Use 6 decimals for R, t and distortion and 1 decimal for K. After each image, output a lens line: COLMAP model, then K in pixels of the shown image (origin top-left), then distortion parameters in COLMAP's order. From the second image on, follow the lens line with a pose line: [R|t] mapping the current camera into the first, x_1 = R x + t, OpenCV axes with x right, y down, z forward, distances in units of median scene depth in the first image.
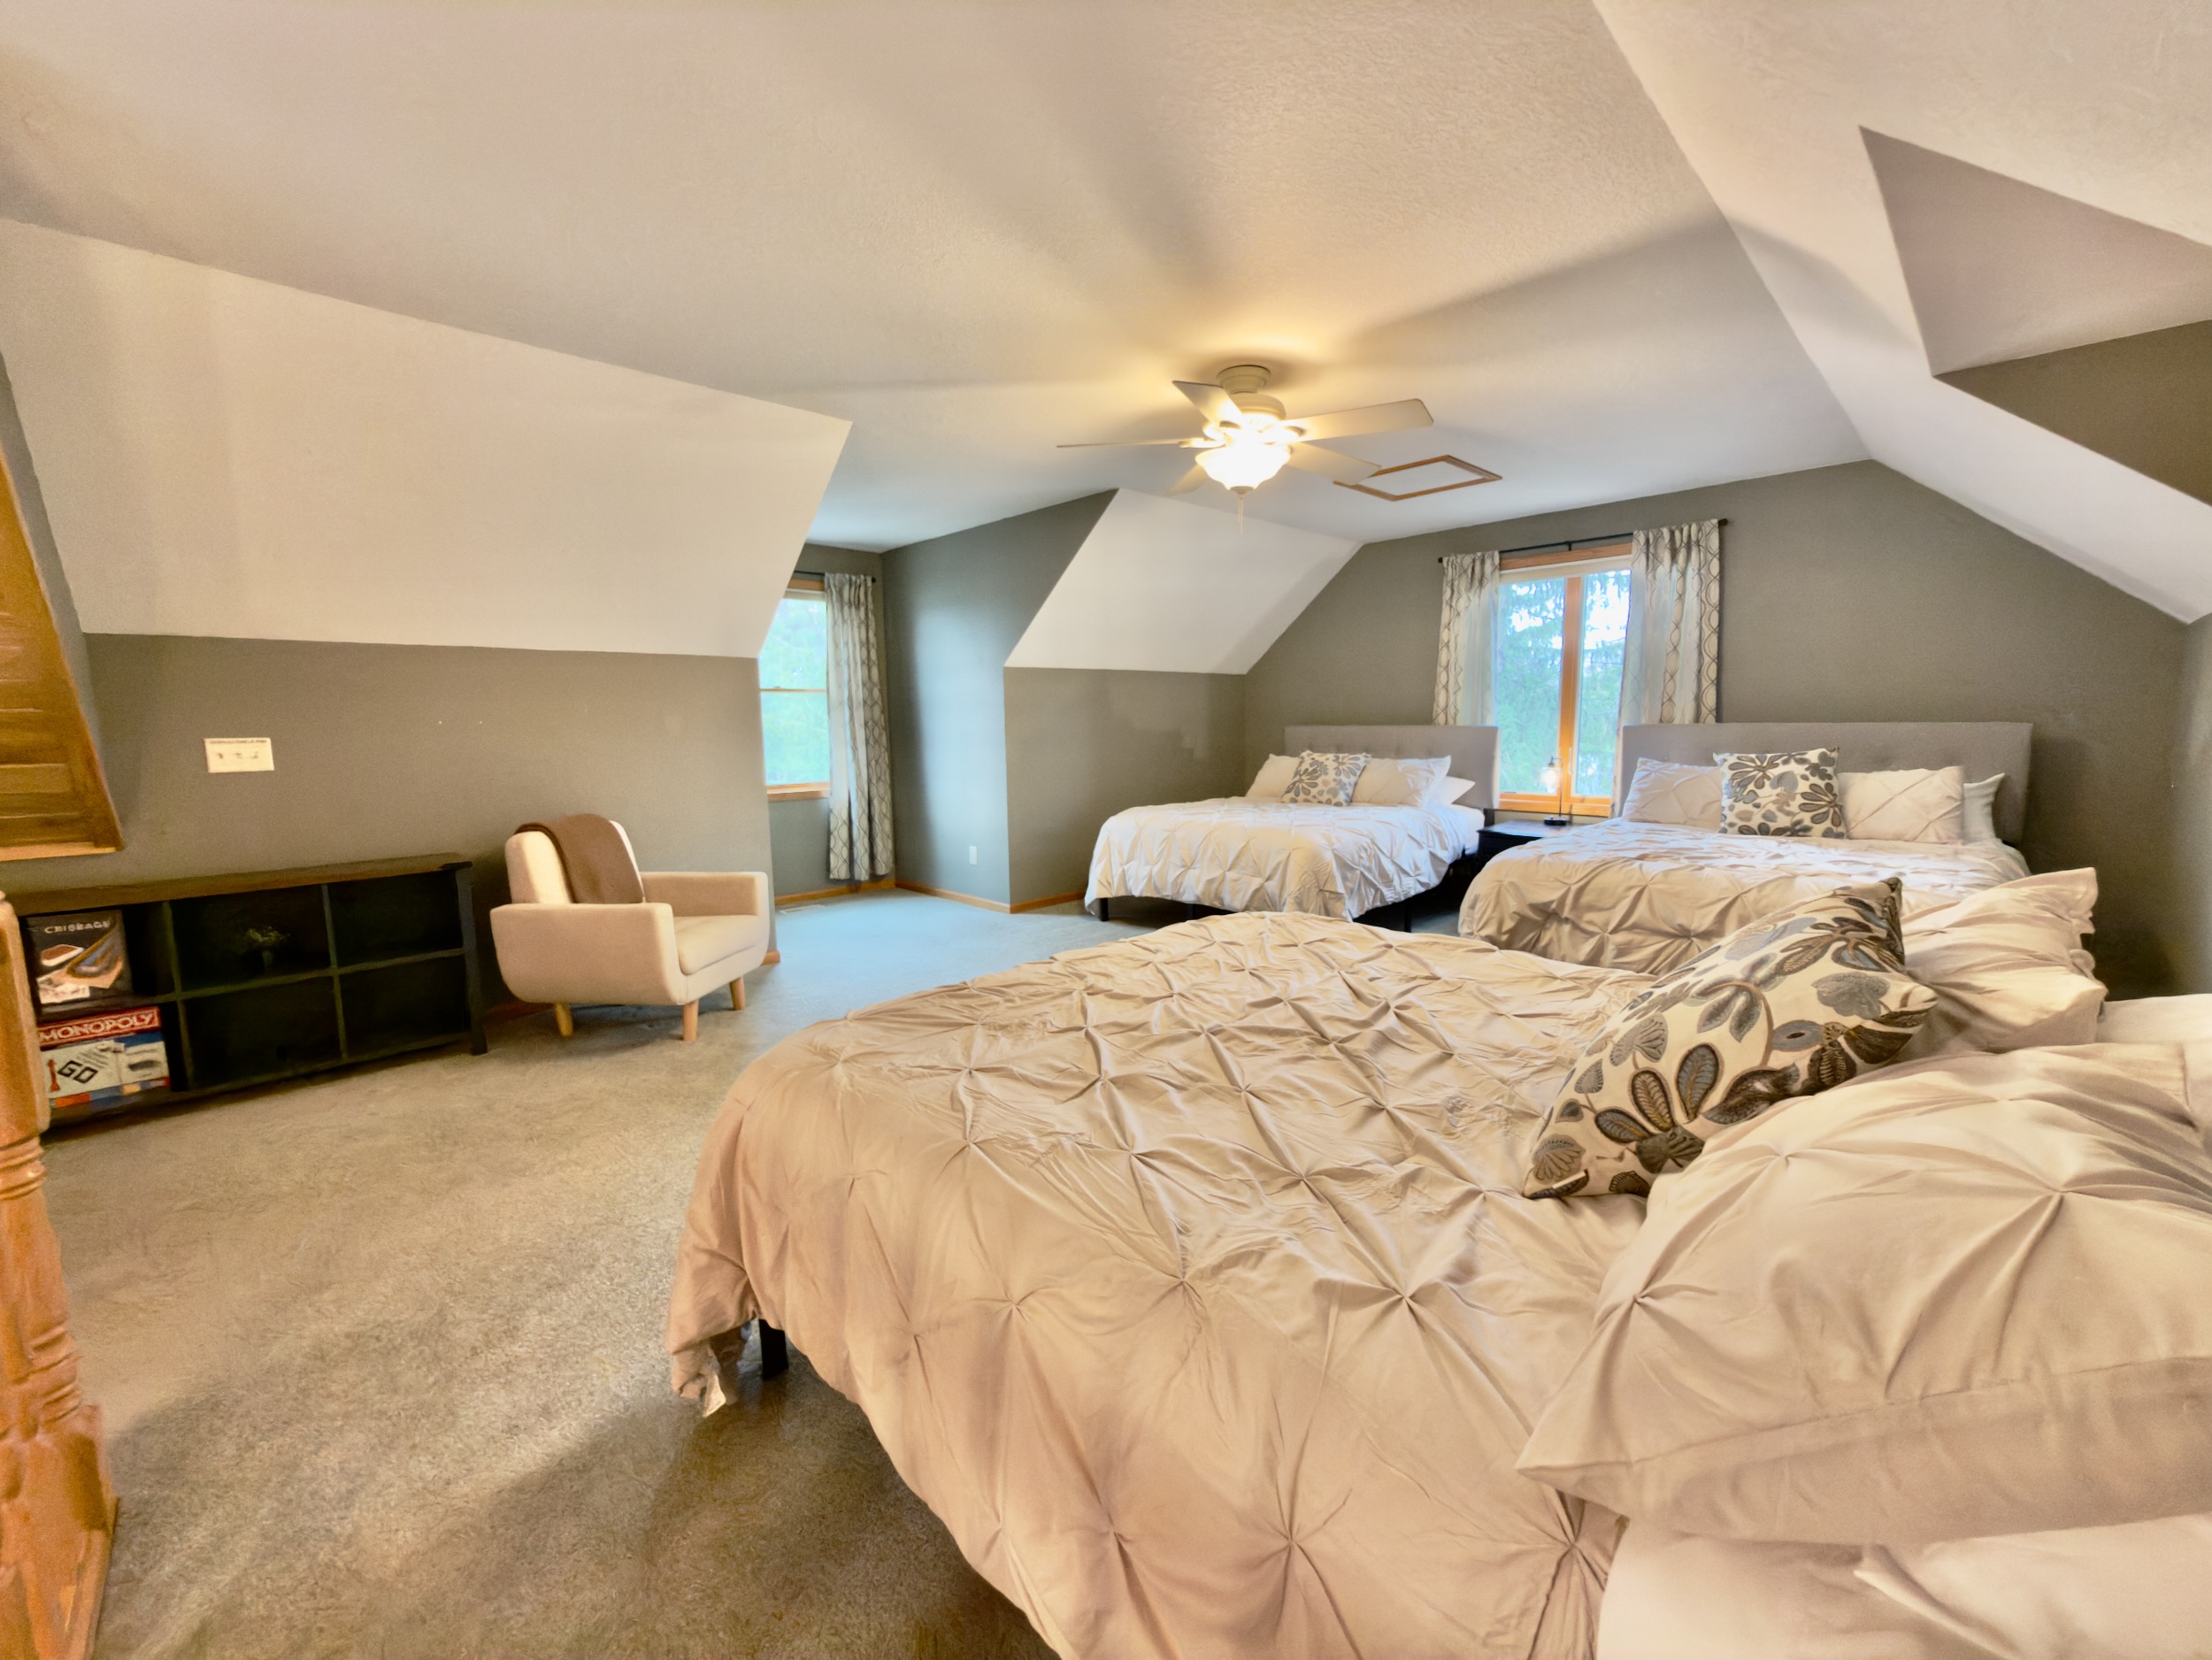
lens RADIAL K [[884.9, 0, 1106.4], [0, 884.9, 822.7], [0, 0, 1]] dist [0.001972, 0.000032]
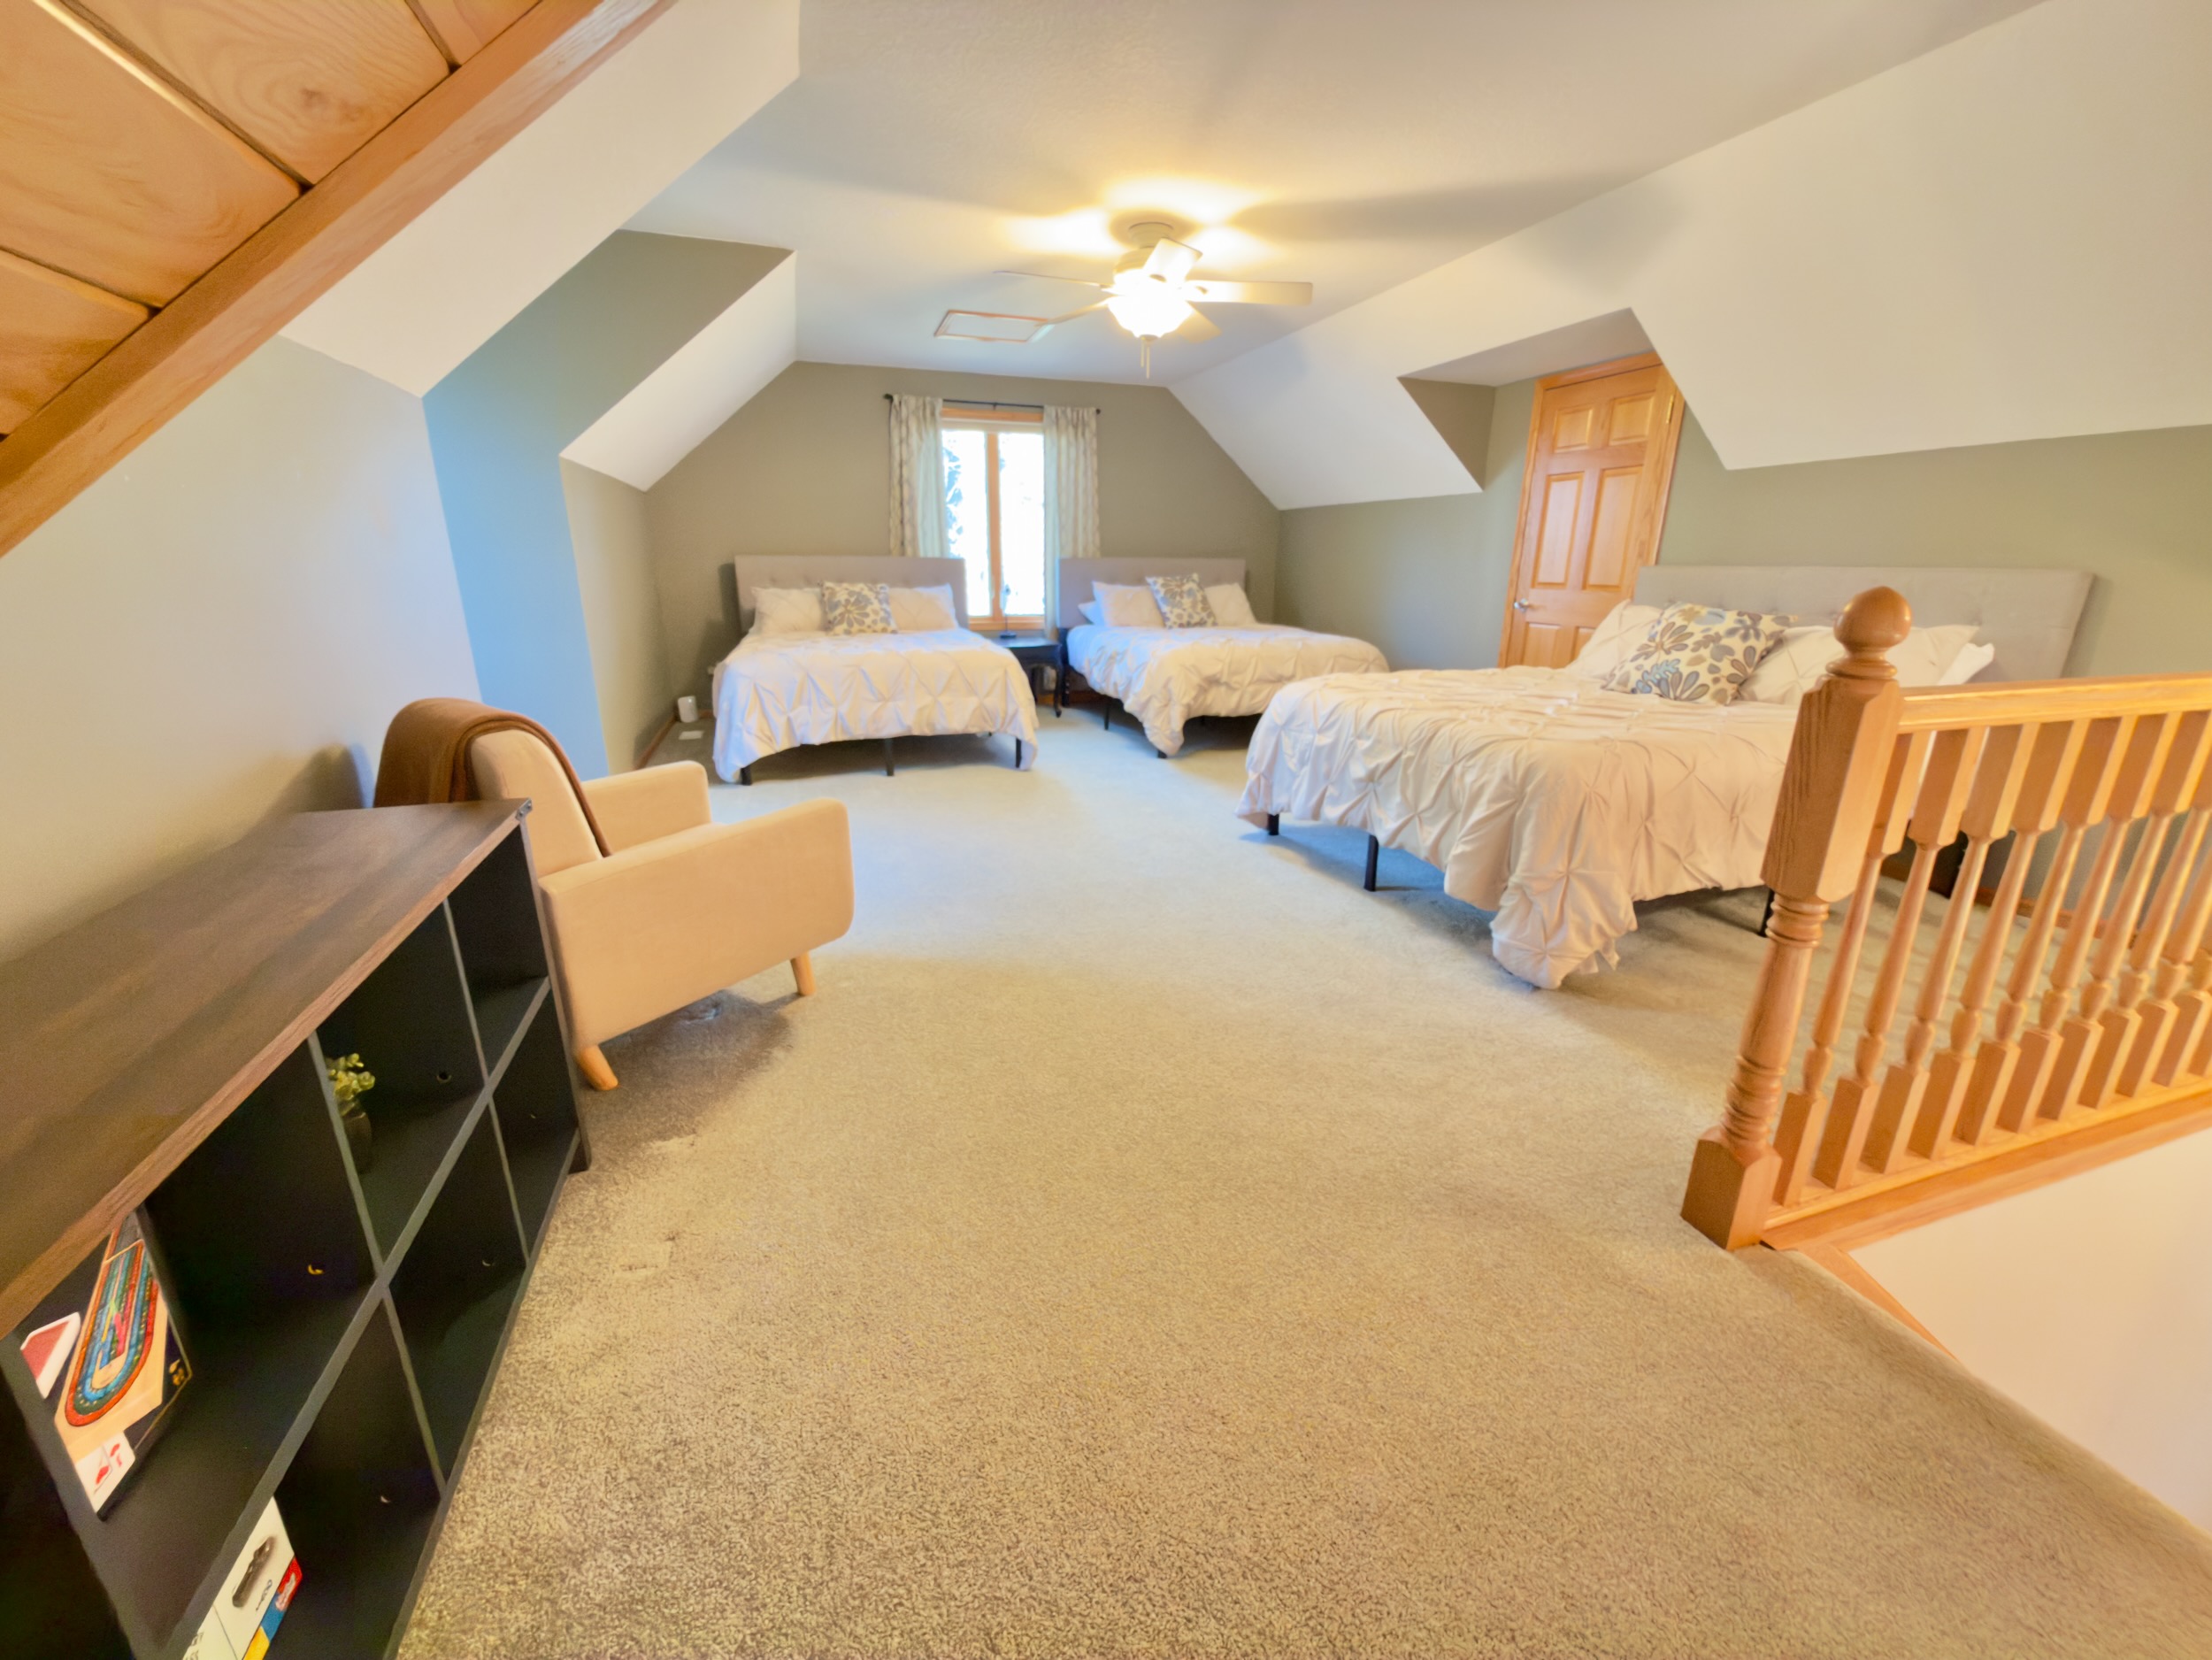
lens RADIAL K [[884.9, 0, 1104.6], [0, 884.9, 827.9], [0, 0, 1]] dist [0.001972, 0.000032]
pose [[0.426281, -0.247664, 0.870027, -0.803568], [0.094435, 0.968719, 0.229488, -0.017194], [-0.899648, -0.015666, 0.436335, 0.411240]]
